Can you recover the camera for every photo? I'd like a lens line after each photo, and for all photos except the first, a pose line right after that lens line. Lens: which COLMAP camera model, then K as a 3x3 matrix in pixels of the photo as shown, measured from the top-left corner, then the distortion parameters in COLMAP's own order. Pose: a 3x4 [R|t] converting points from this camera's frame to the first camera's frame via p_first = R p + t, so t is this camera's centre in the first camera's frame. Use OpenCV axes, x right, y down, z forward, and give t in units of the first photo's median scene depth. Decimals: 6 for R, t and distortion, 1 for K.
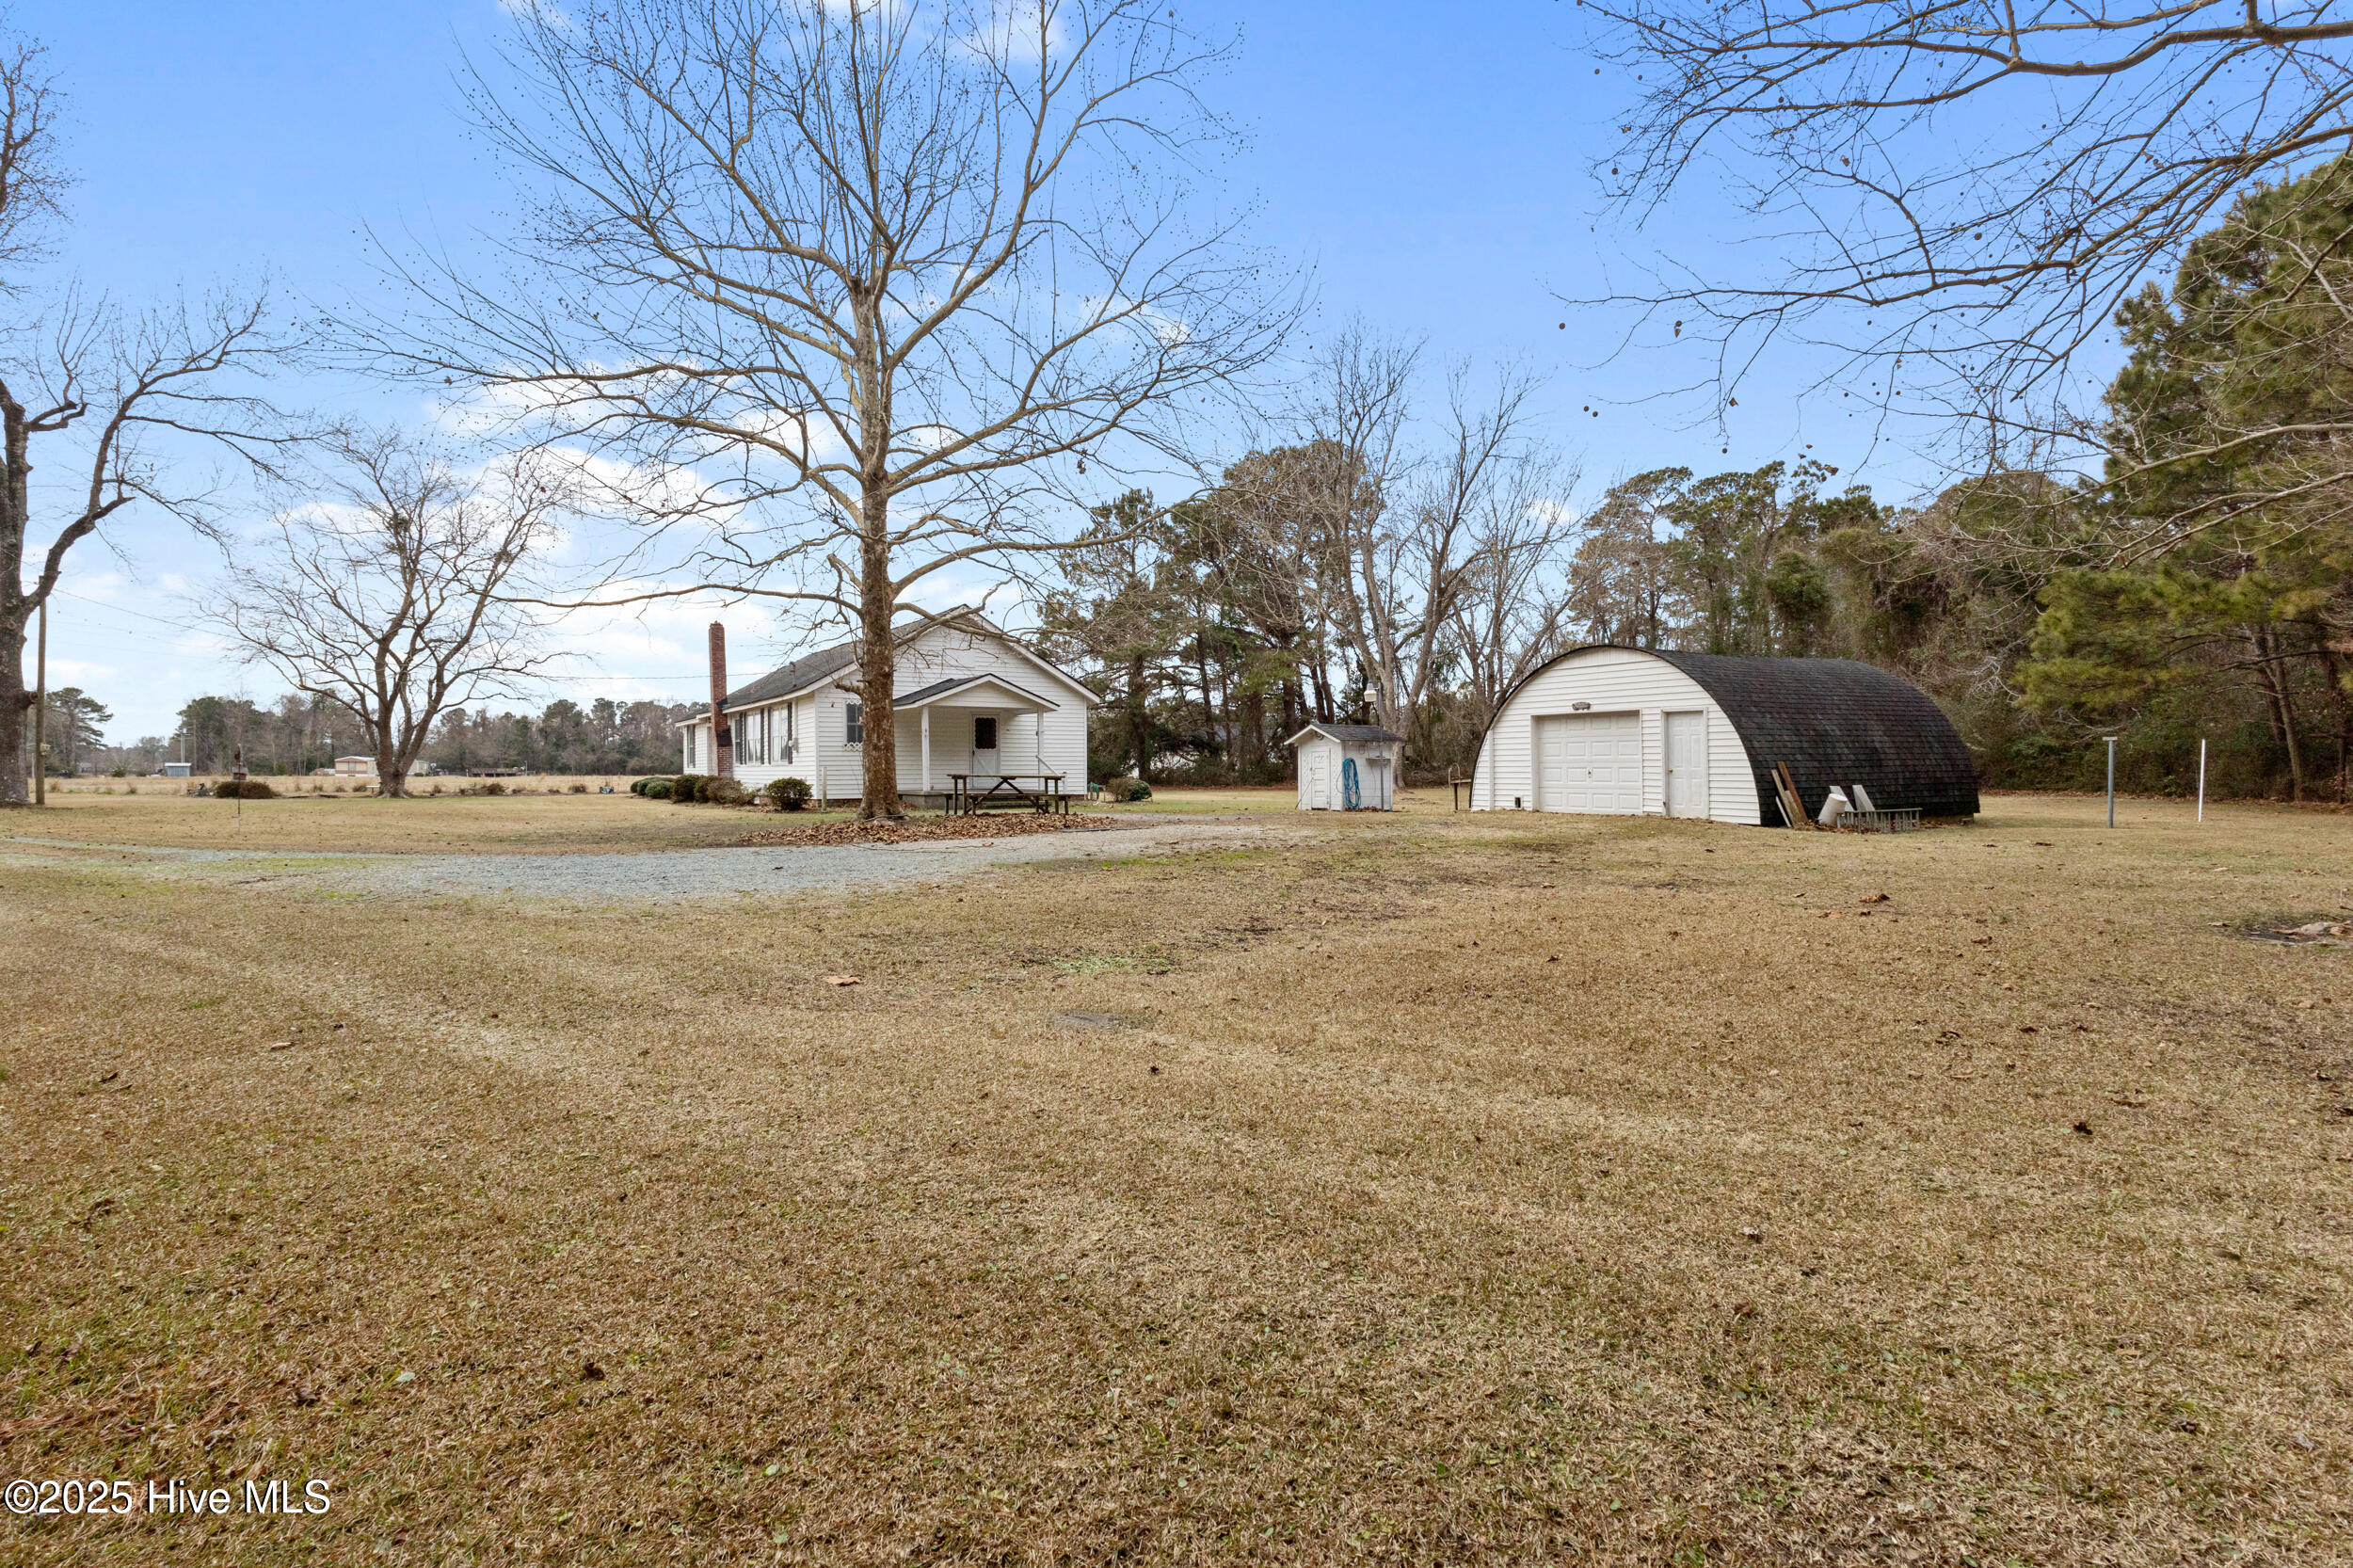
lens RADIAL K [[1086.1, 0, 1179.1], [0, 1086.1, 771.3], [0, 0, 1]] dist [-0.000881, 0.001118]
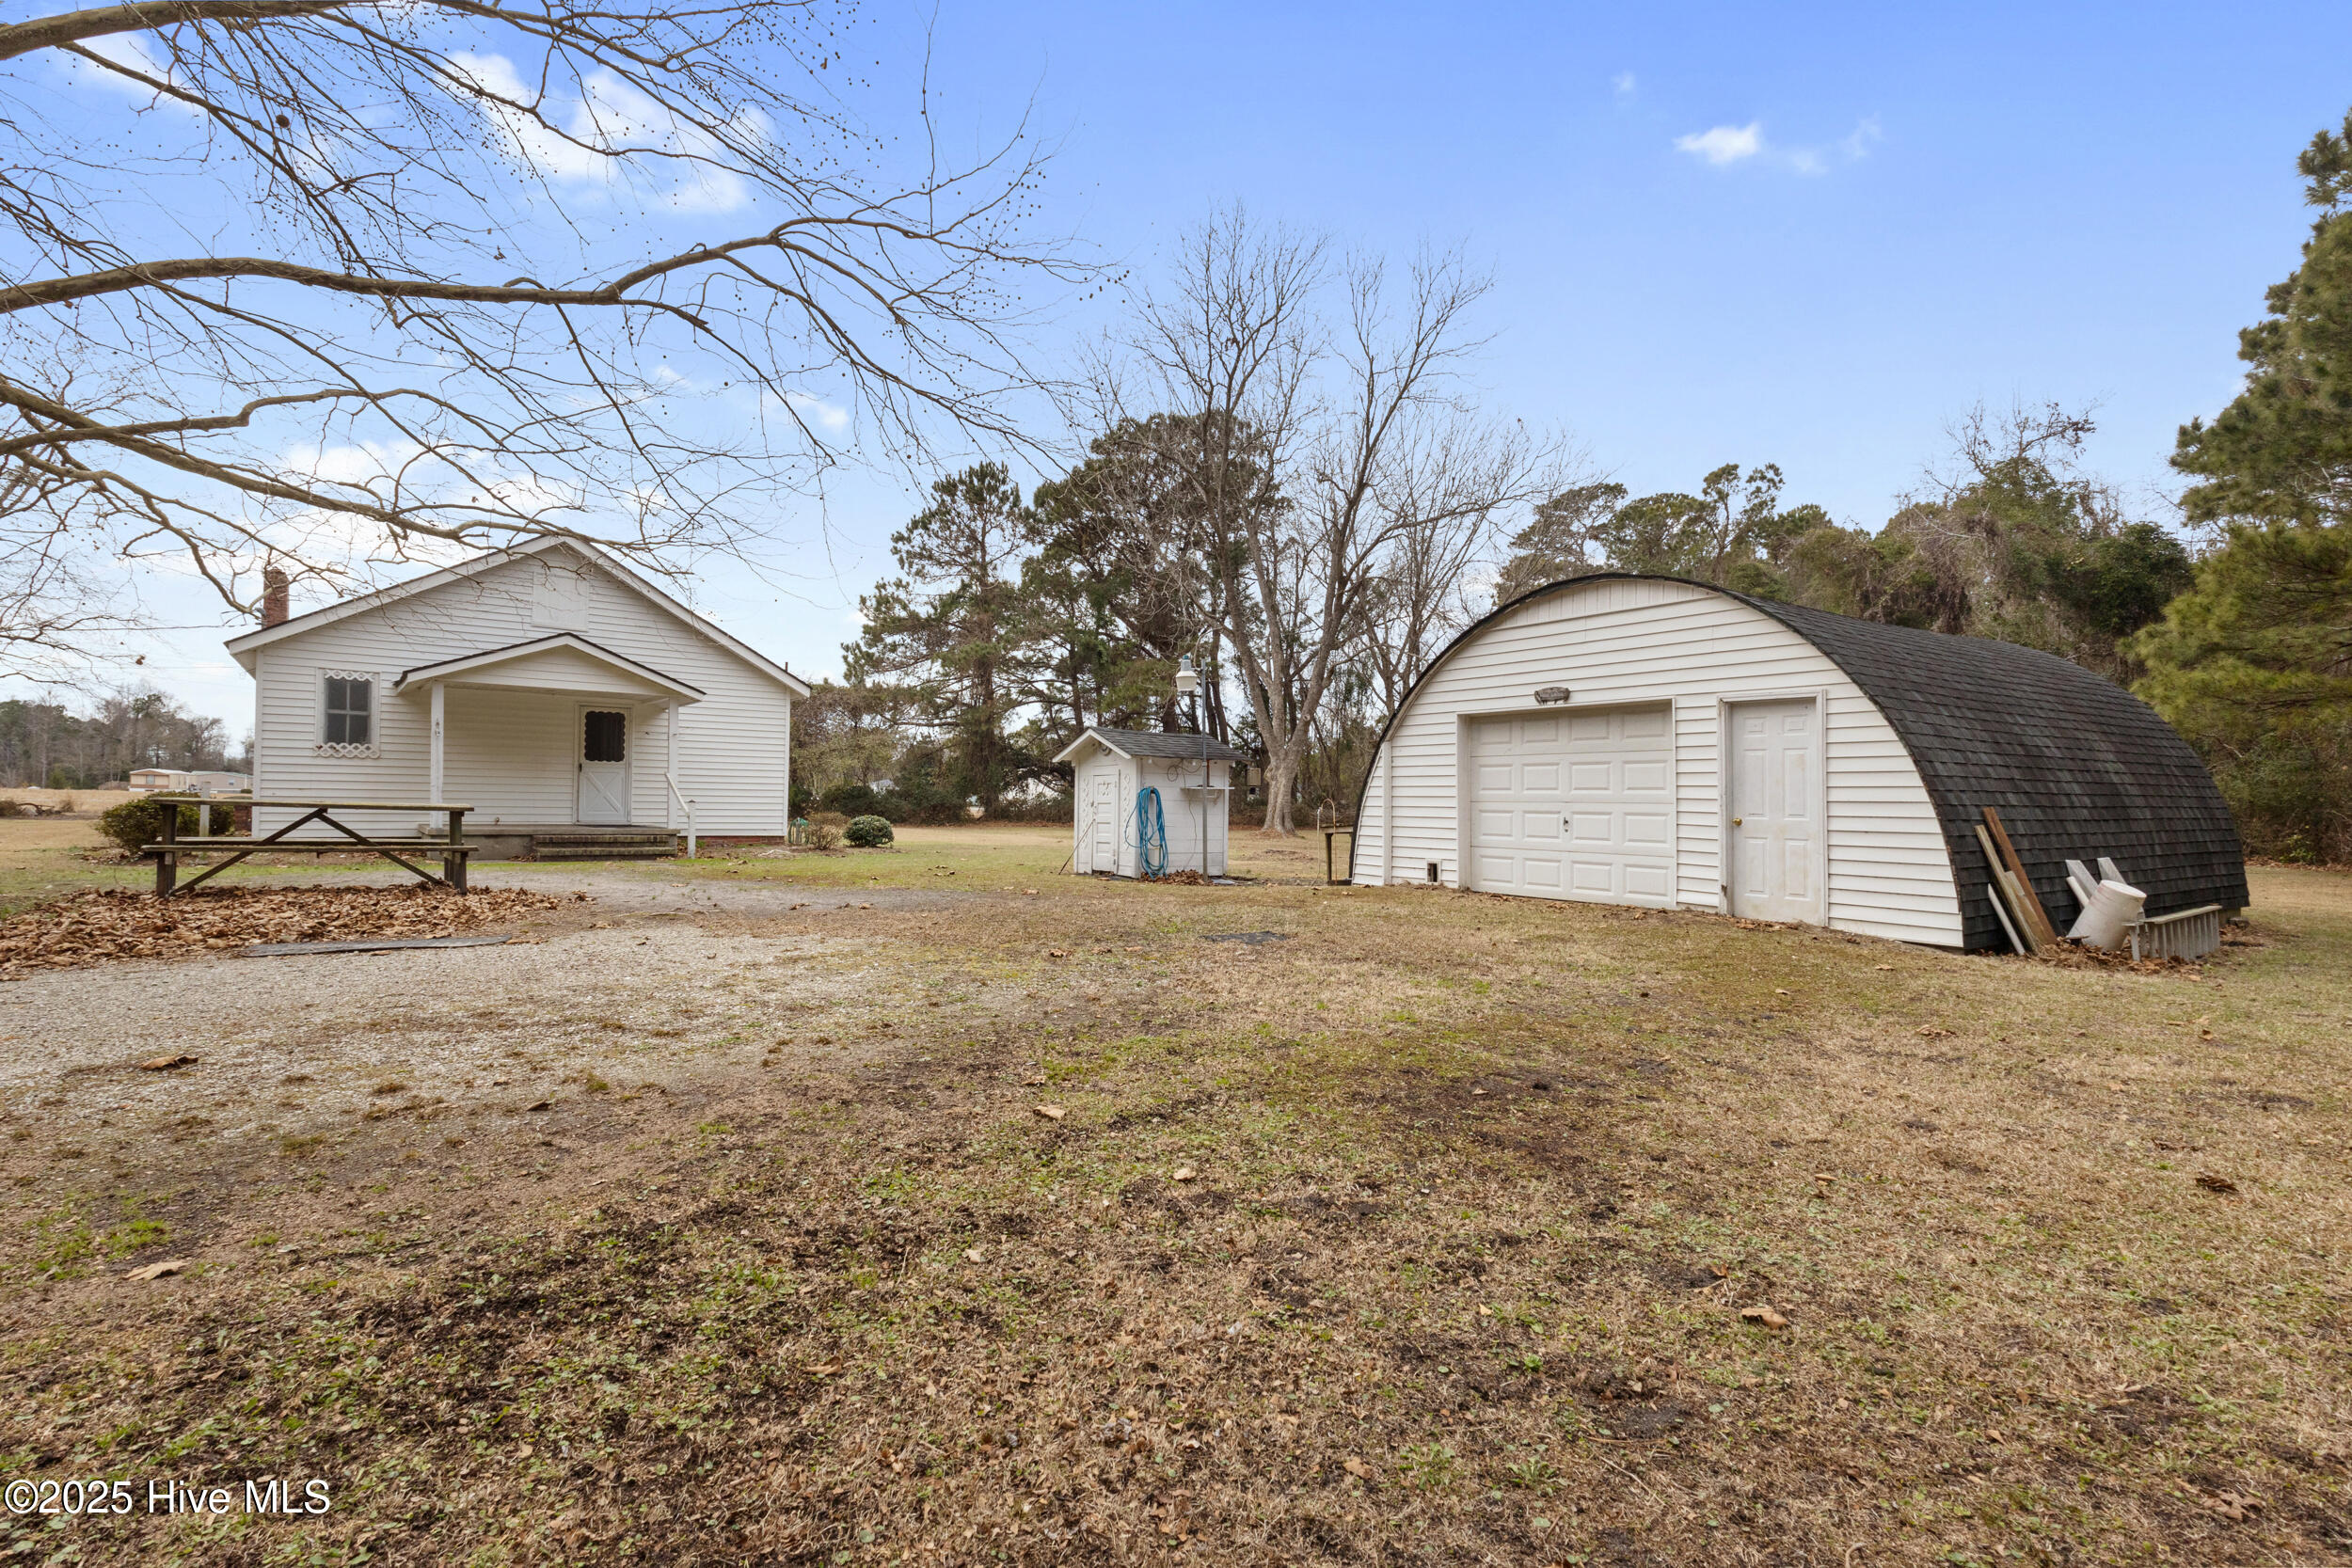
lens RADIAL K [[1085.6, 0, 1178.6], [0, 1085.6, 771.3], [0, 0, 1]] dist [-0.000881, 0.001118]
pose [[0.997464, 0.021618, 0.067812, 0.055664], [-0.019521, 0.999315, -0.031439, -0.000977], [-0.068445, 0.030036, 0.997203, 0.176005]]
